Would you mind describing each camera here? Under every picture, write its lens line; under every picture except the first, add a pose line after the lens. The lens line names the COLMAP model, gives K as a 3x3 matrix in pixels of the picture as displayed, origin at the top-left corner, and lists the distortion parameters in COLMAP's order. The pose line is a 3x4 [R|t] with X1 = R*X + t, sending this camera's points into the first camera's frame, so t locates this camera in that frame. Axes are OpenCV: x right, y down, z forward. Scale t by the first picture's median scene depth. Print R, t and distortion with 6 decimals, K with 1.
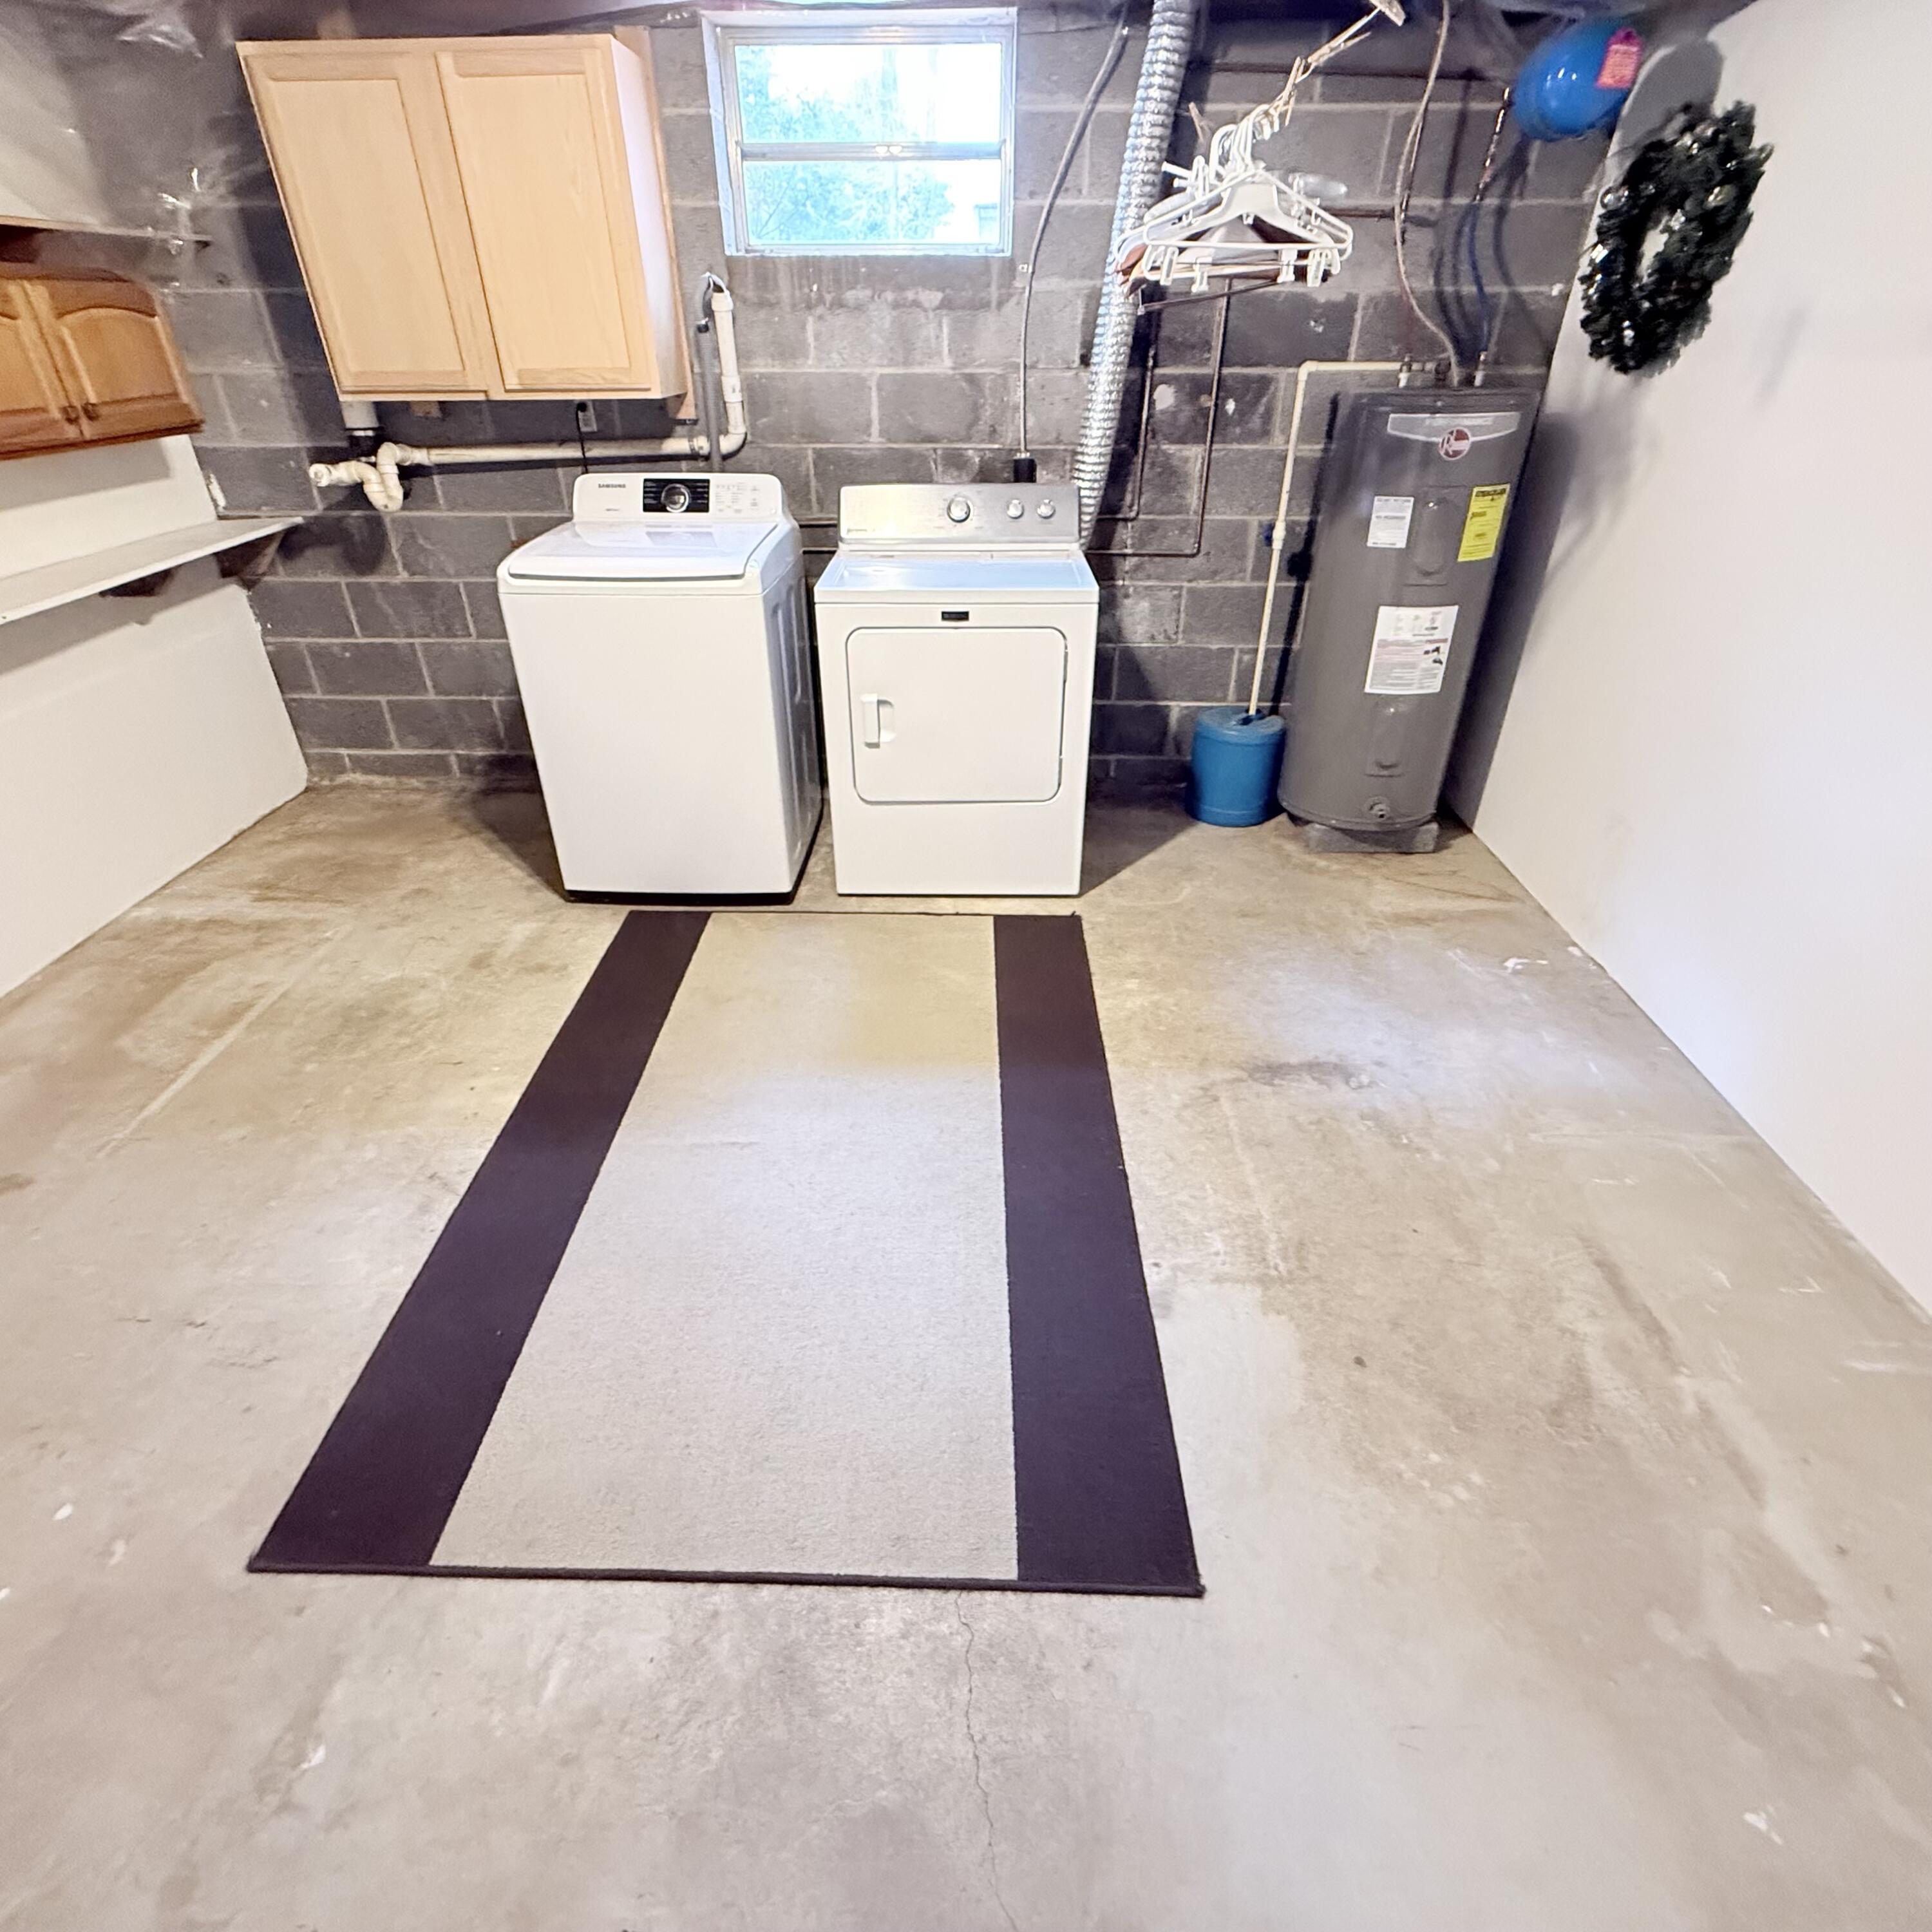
lens RADIAL K [[1026.8, 0, 960.2], [0, 1026.8, 964.4], [0, 0, 1]] dist [-0.005781, 0.002261]
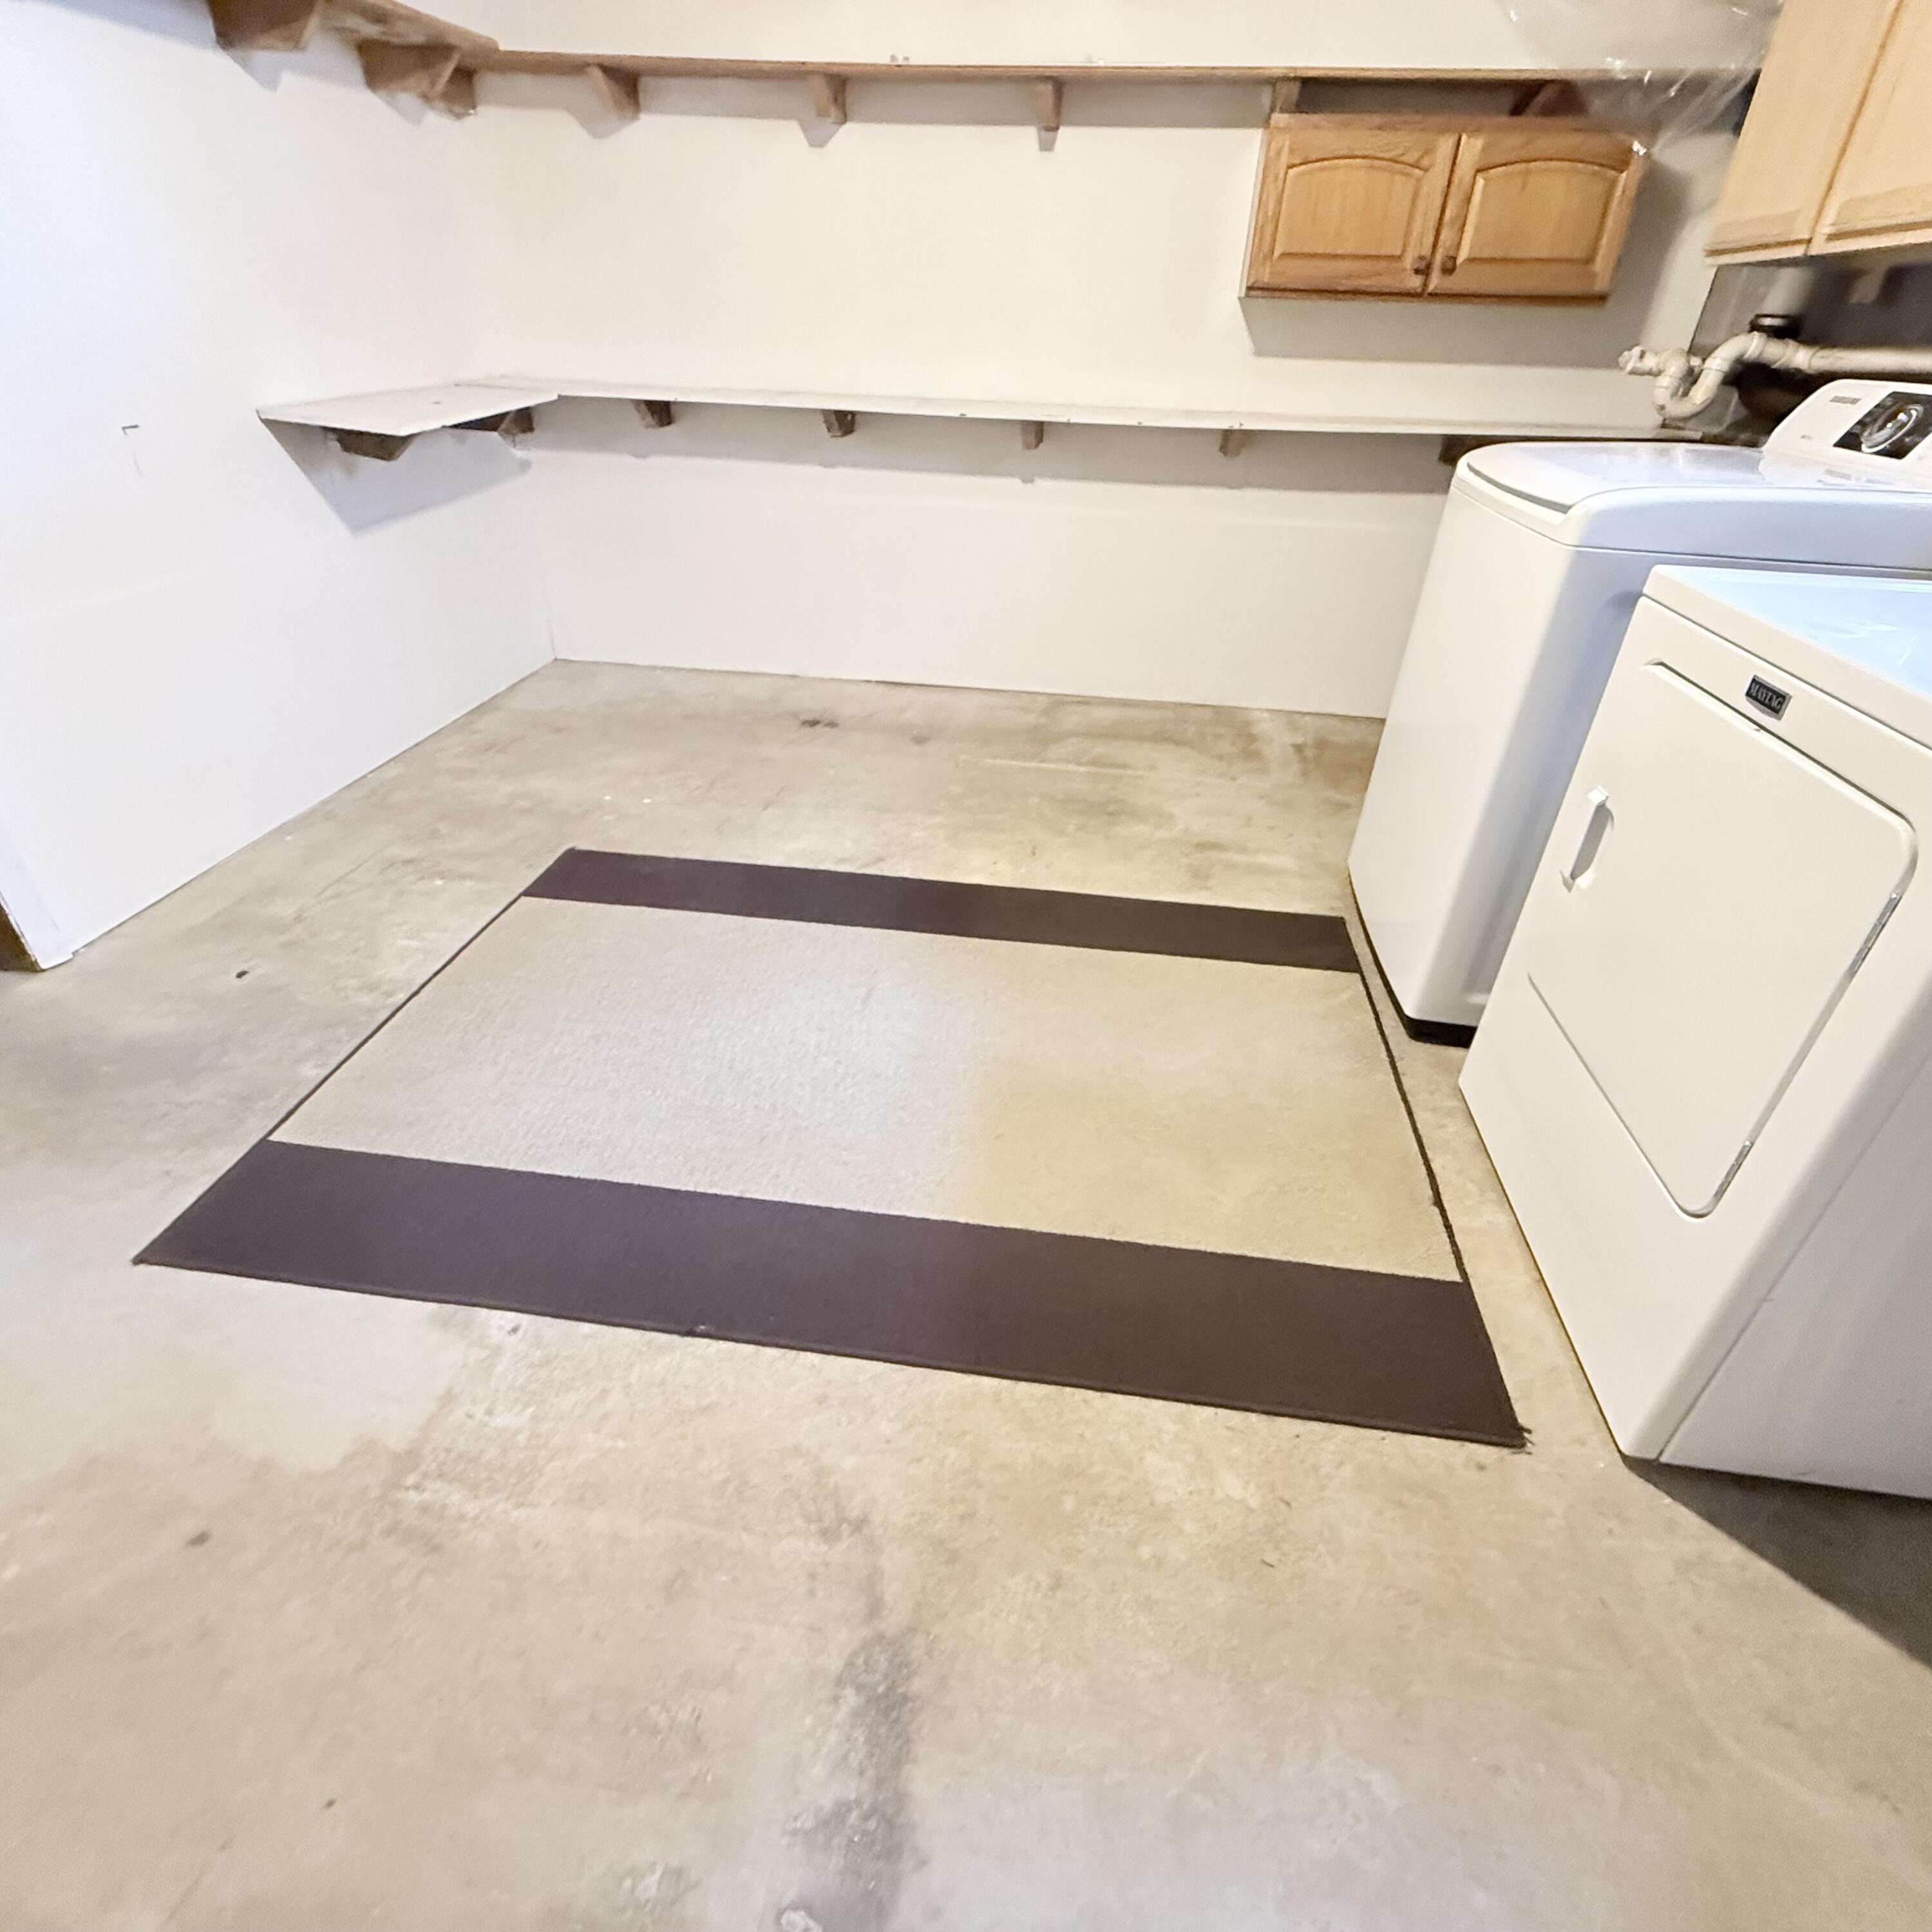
lens RADIAL K [[1026.8, 0, 956.2], [0, 1026.8, 968.8], [0, 0, 1]] dist [-0.005781, 0.002261]
pose [[-0.126449, 0.531266, -0.837716, 0.482128], [-0.551901, 0.664044, 0.504432, -0.317737], [0.824267, 0.526121, 0.209238, 0.756355]]
